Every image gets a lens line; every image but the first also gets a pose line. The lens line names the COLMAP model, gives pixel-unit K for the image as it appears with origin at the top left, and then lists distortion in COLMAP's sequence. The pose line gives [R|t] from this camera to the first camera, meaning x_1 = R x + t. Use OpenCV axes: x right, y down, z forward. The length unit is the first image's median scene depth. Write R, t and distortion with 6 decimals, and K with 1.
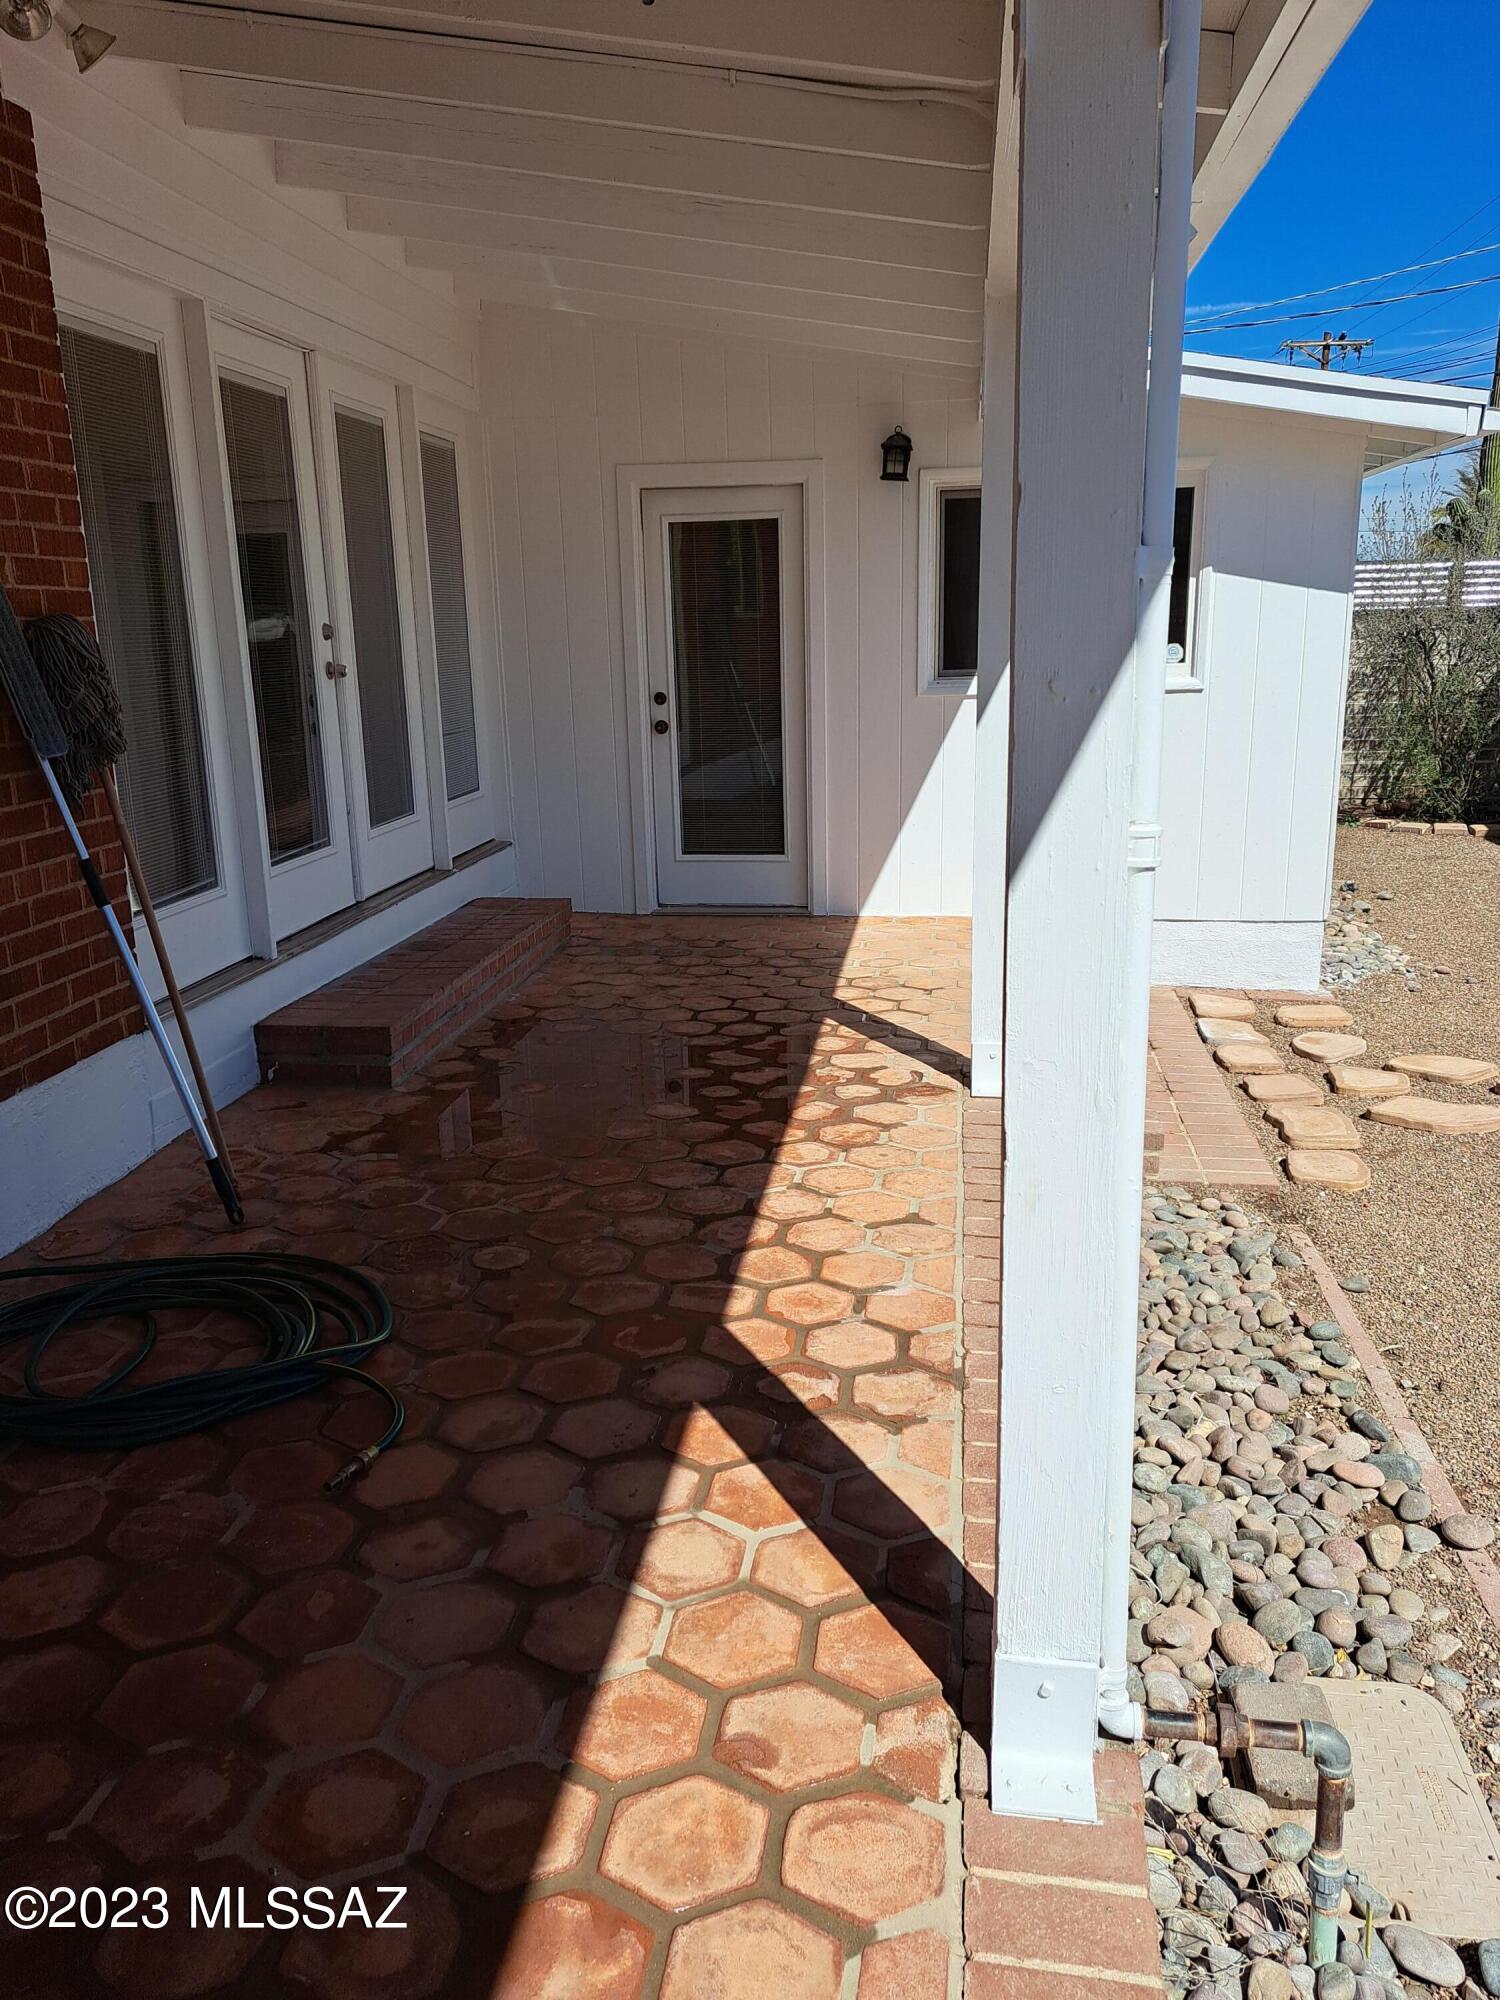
lens RADIAL K [[1516.0, 0, 761.6], [0, 1516.0, 1032.7], [0, 0, 1]] dist [0.004516, -0.005080]
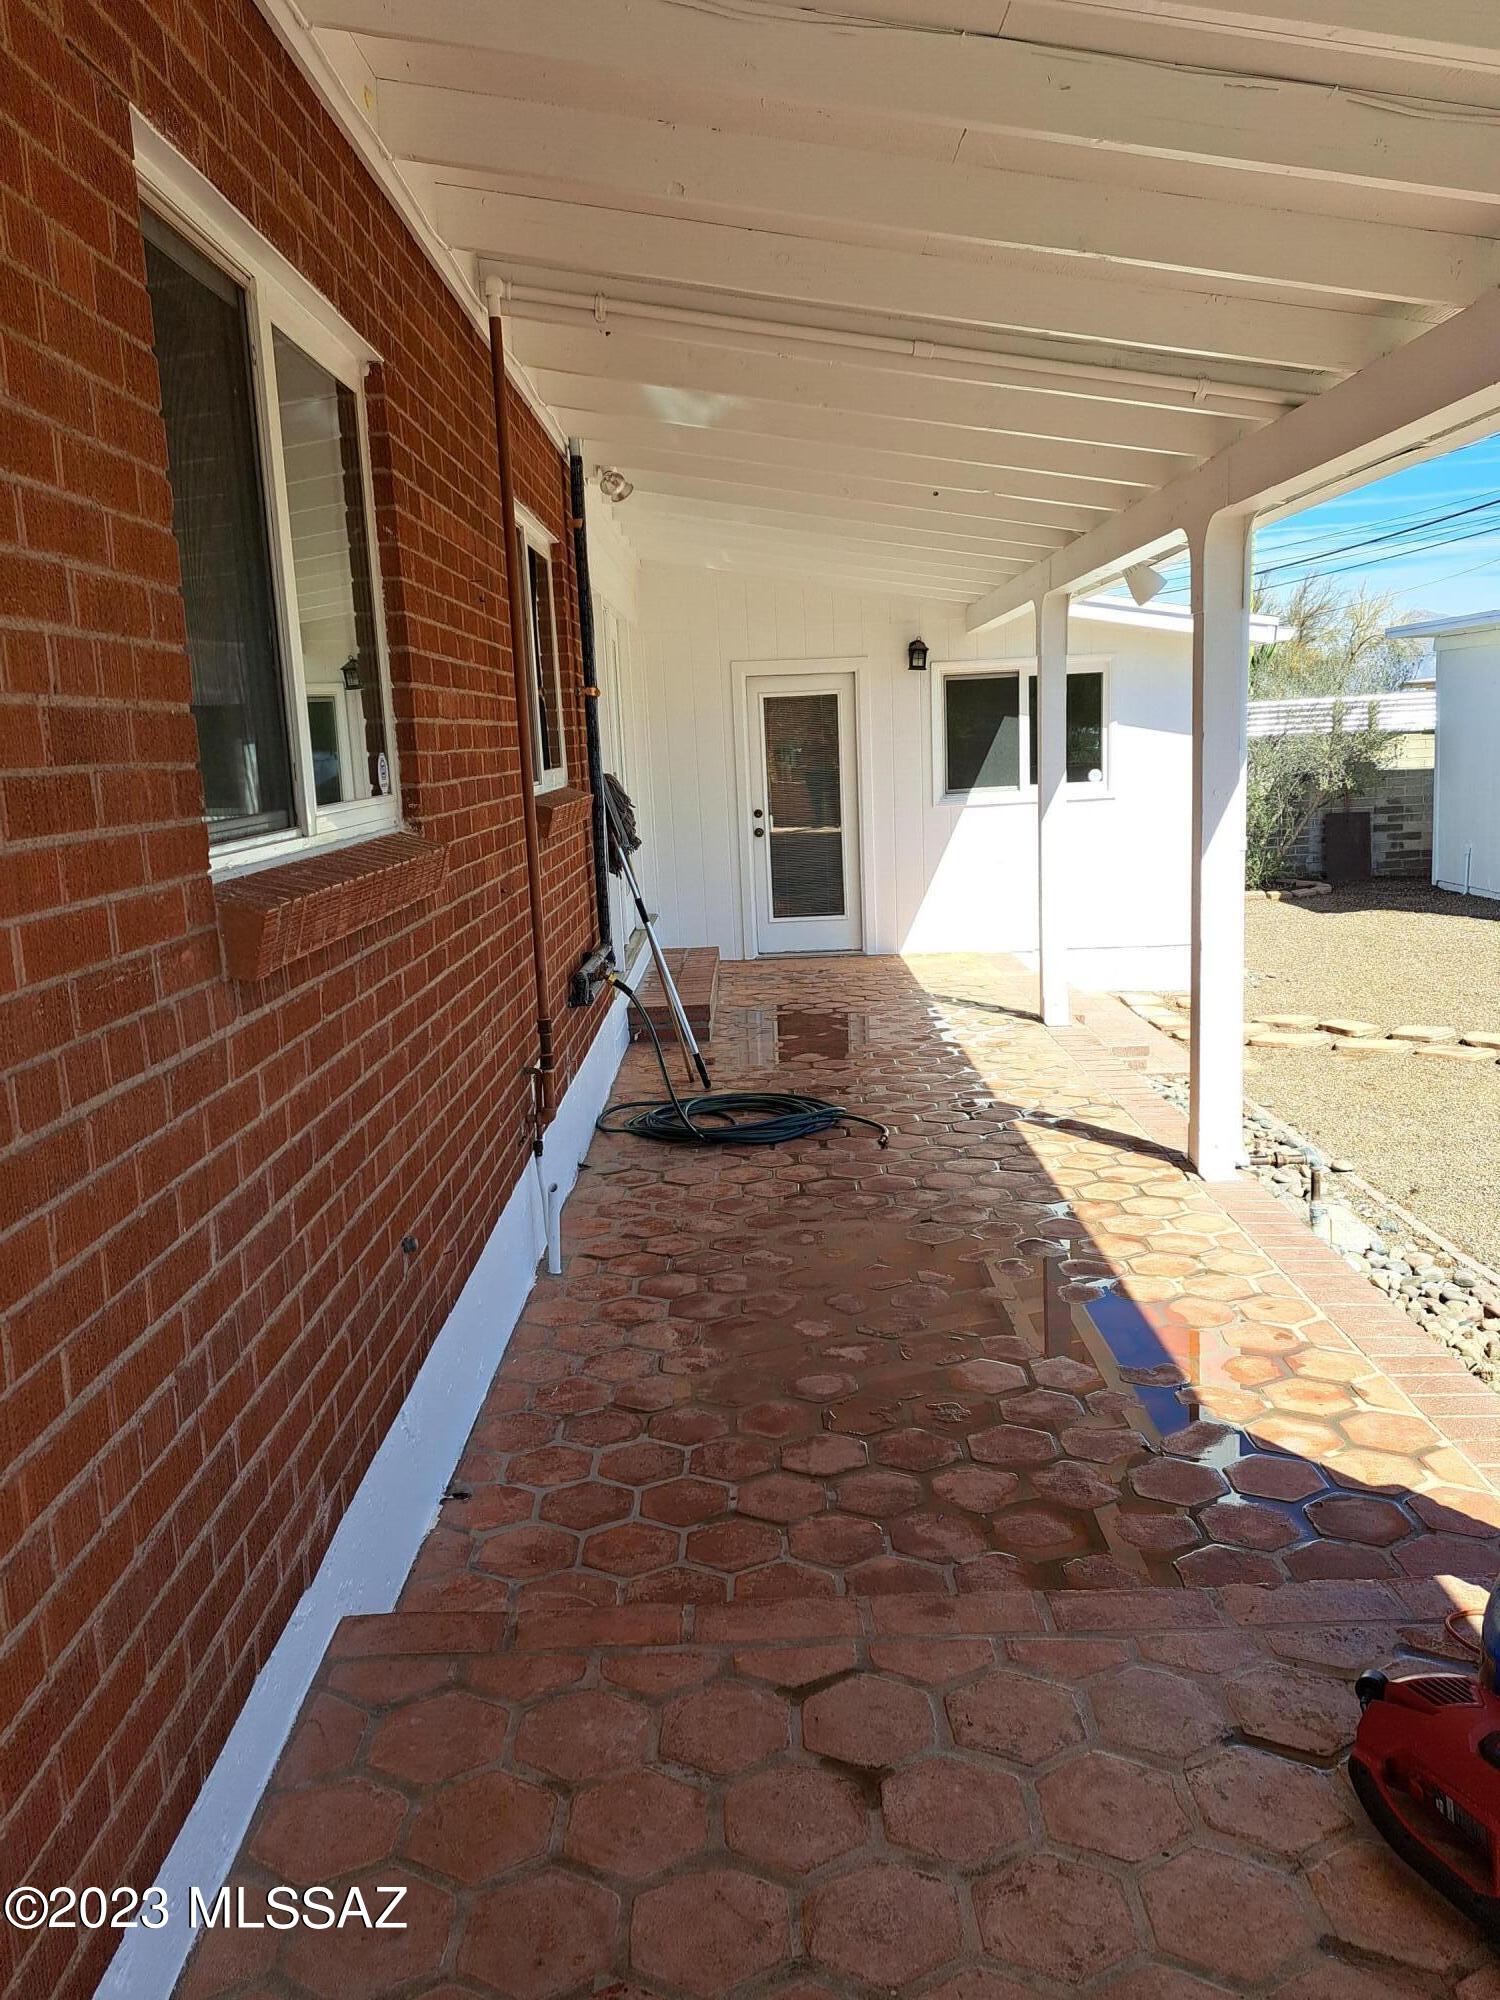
lens RADIAL K [[1516.0, 0, 761.6], [0, 1516.0, 1032.7], [0, 0, 1]] dist [0.004516, -0.005080]
pose [[0.990343, -0.046021, 0.130779, -0.335436], [0.056095, 0.995648, -0.074424, 0.130071], [-0.126785, 0.081041, 0.988614, -0.561724]]
